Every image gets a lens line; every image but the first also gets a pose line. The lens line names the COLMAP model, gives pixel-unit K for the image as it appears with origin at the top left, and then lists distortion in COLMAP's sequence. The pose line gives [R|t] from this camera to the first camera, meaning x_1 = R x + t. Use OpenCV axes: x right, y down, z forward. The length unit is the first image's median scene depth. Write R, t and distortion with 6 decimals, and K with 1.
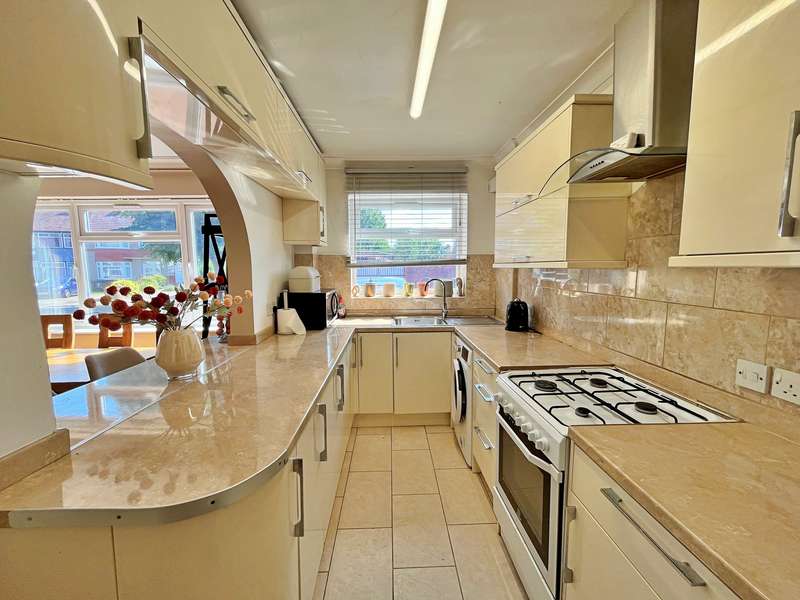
lens RADIAL K [[324.5, 0, 400.0], [0, 324.5, 300.0], [0, 0, 1]] dist [0.000646, 0.000053]
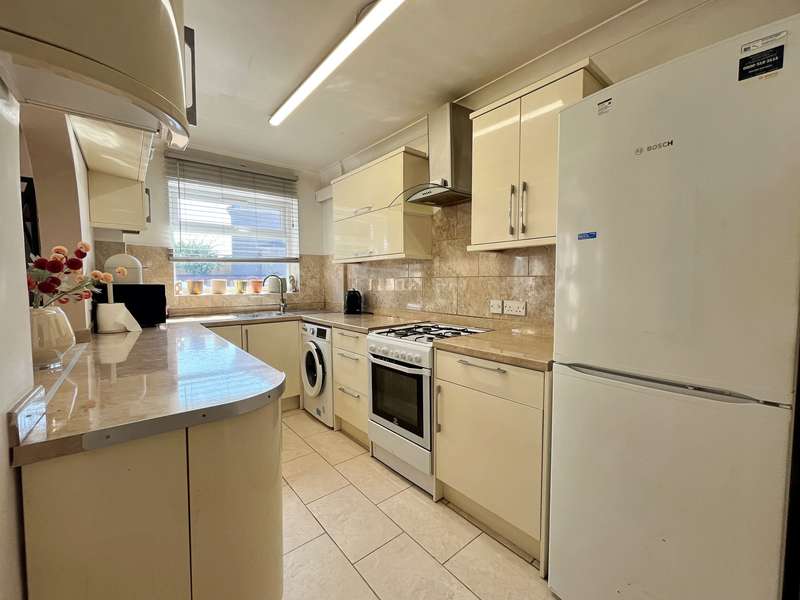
lens RADIAL K [[328.4, 0, 400.0], [0, 328.4, 300.0], [0, 0, 1]] dist [0.000493, -0.000021]
pose [[0.793087, -0.033248, 0.608200, -0.280288], [0.059744, 0.997941, -0.023352, 0.085258], [-0.606171, 0.054856, 0.793440, -0.120520]]
